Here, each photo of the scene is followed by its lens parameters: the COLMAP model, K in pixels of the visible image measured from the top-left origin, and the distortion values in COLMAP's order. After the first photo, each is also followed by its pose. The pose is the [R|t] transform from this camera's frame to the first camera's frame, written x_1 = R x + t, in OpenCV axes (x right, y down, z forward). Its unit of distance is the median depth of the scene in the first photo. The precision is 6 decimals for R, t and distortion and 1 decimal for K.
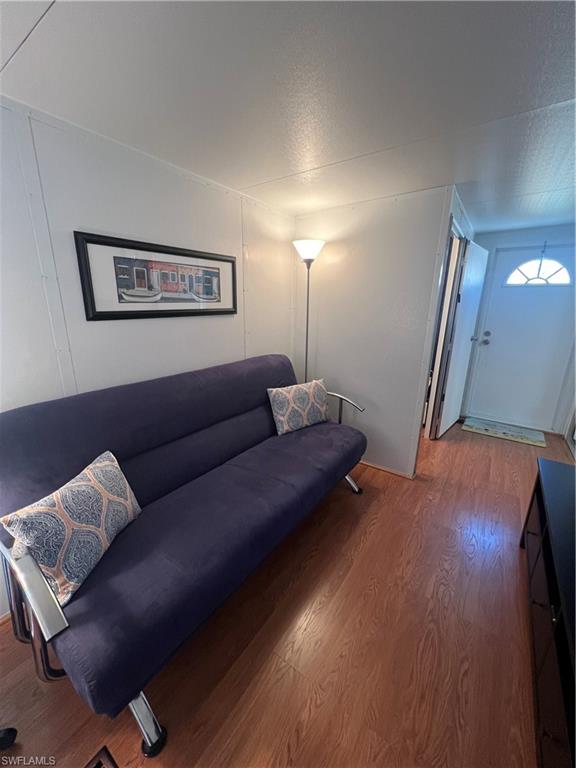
lens RADIAL K [[308.3, 0, 287.5], [0, 308.3, 385.2], [0, 0, 1]] dist [-0.002477, 0.000914]
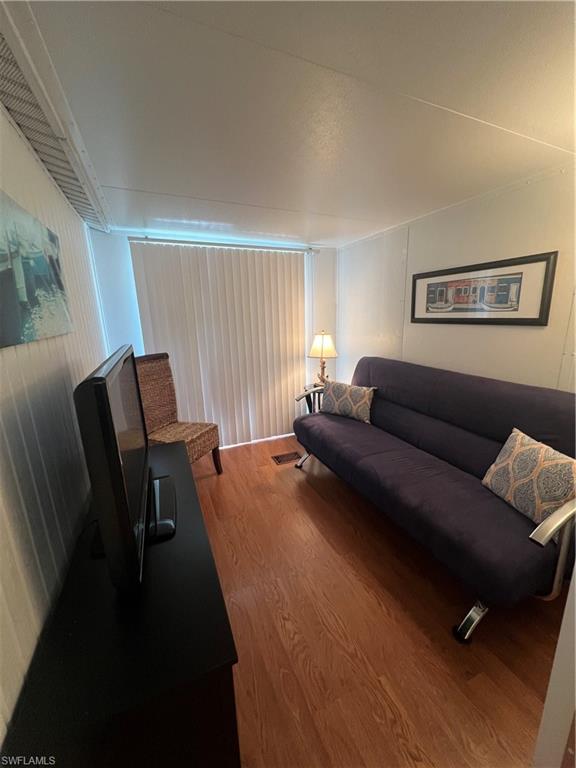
lens RADIAL K [[308.3, 0, 290.4], [0, 308.3, 383.2], [0, 0, 1]] dist [-0.002477, 0.000914]
pose [[-0.526439, 0.194950, -0.827561, 0.993973], [-0.204517, 0.915740, 0.345823, -0.285097], [0.825249, 0.351305, -0.442210, 1.047678]]
